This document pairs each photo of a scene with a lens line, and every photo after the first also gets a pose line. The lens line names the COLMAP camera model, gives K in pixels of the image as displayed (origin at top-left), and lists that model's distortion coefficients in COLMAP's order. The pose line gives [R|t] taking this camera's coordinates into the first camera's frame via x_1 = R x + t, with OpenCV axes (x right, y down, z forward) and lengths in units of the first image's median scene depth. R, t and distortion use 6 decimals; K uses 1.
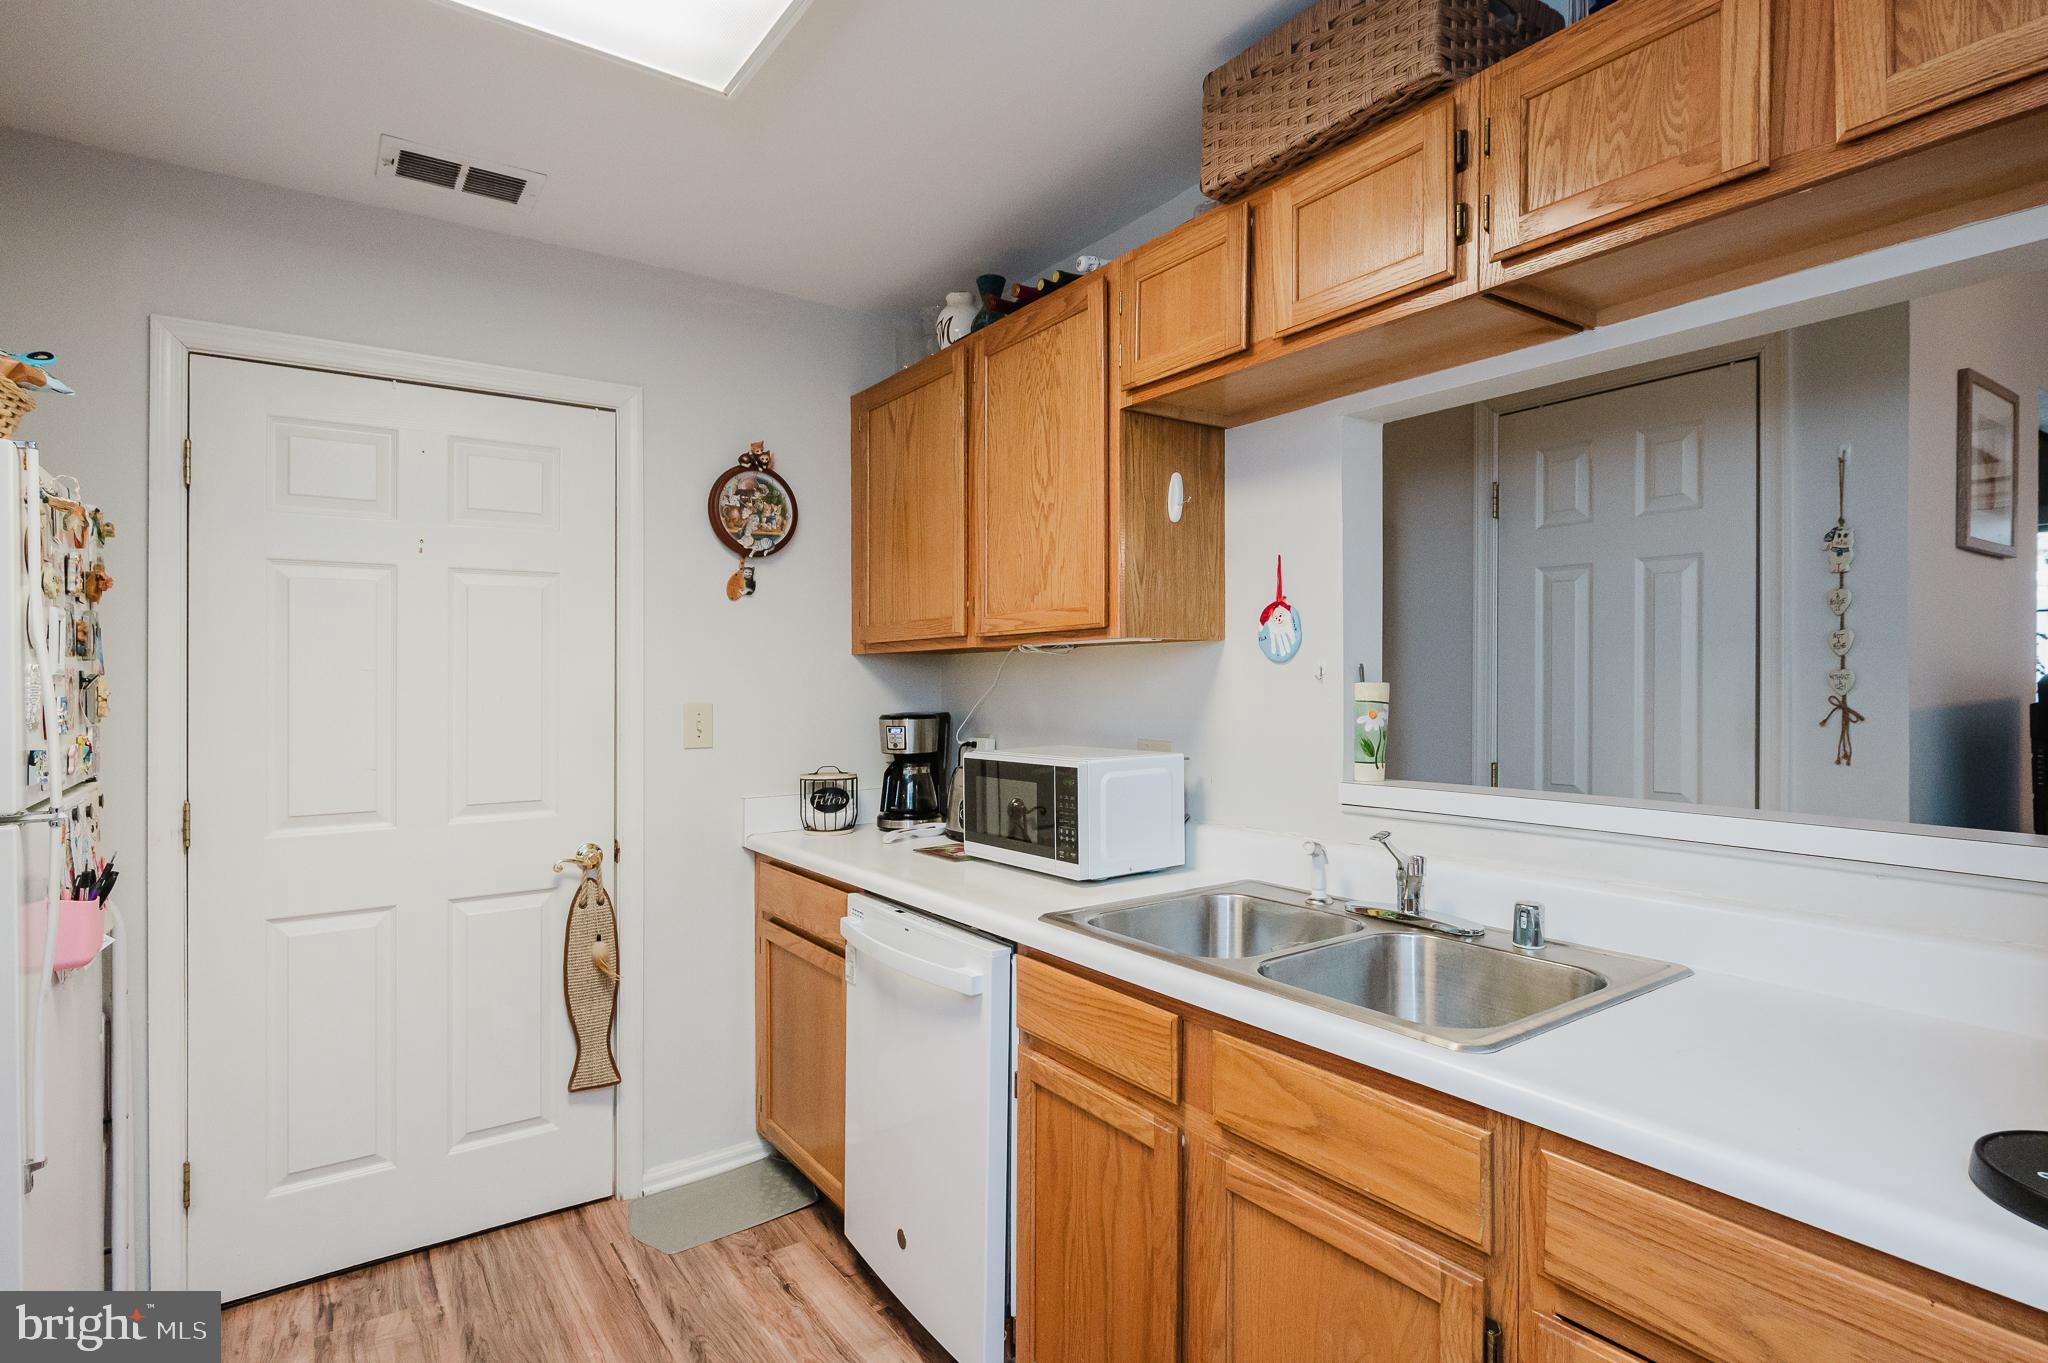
lens RADIAL K [[1051.0, 0, 1037.9], [0, 1051.0, 682.3], [0, 0, 1]] dist [0.009245, -0.002966]
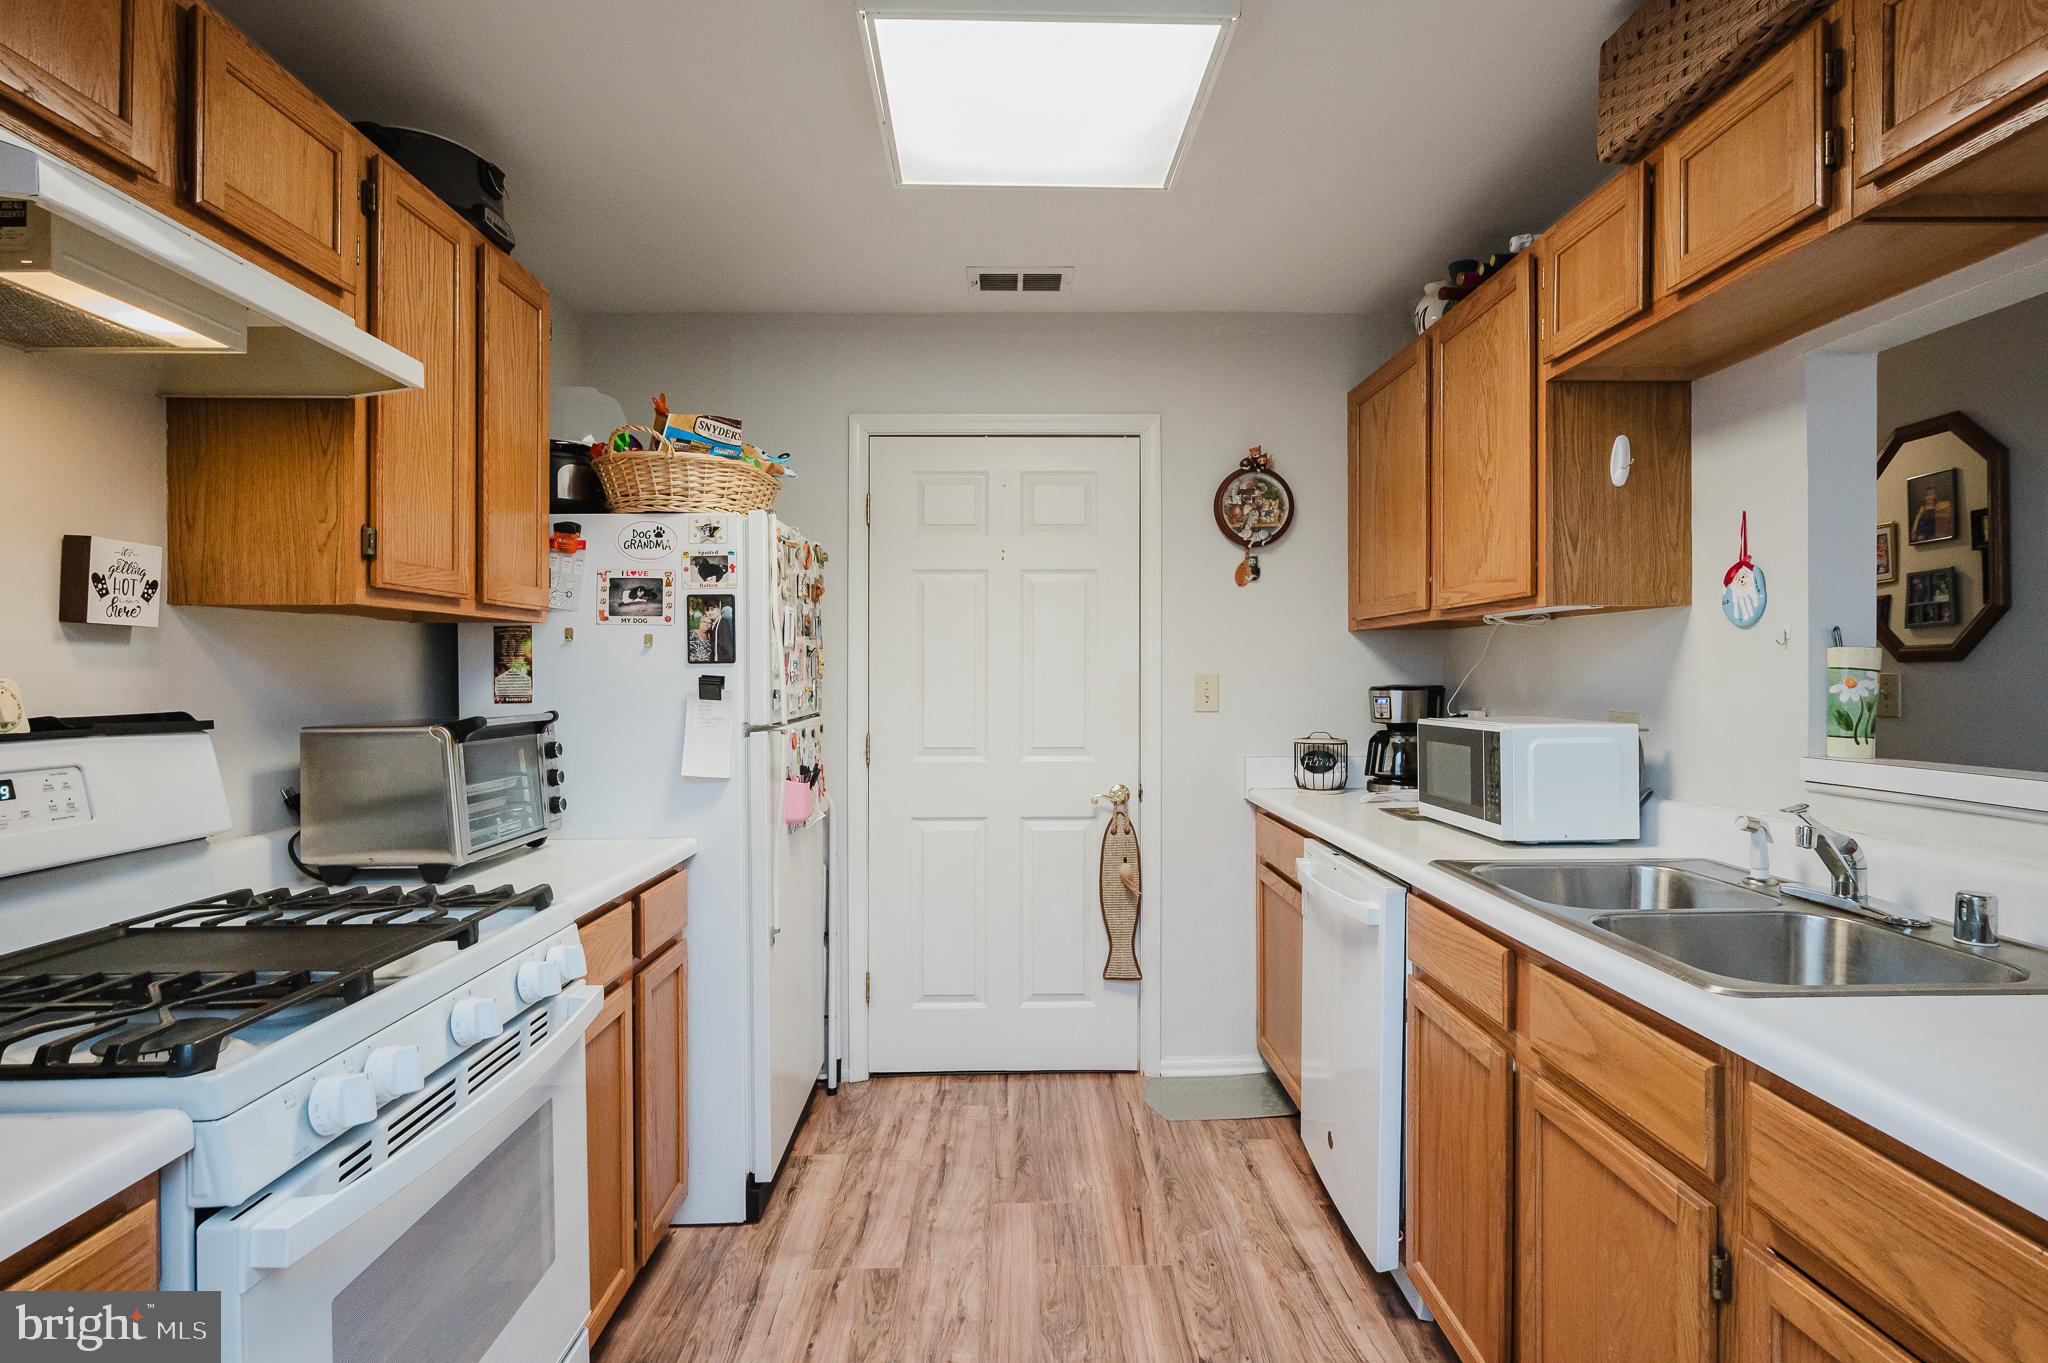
lens RADIAL K [[1051.0, 0, 1030.1], [0, 1051.0, 671.3], [0, 0, 1]] dist [0.009245, -0.002966]
pose [[0.830942, 0.003585, -0.556348, 0.222419], [-0.002425, 0.999993, 0.002822, 0.018617], [0.556354, -0.000996, 0.830945, -0.120365]]
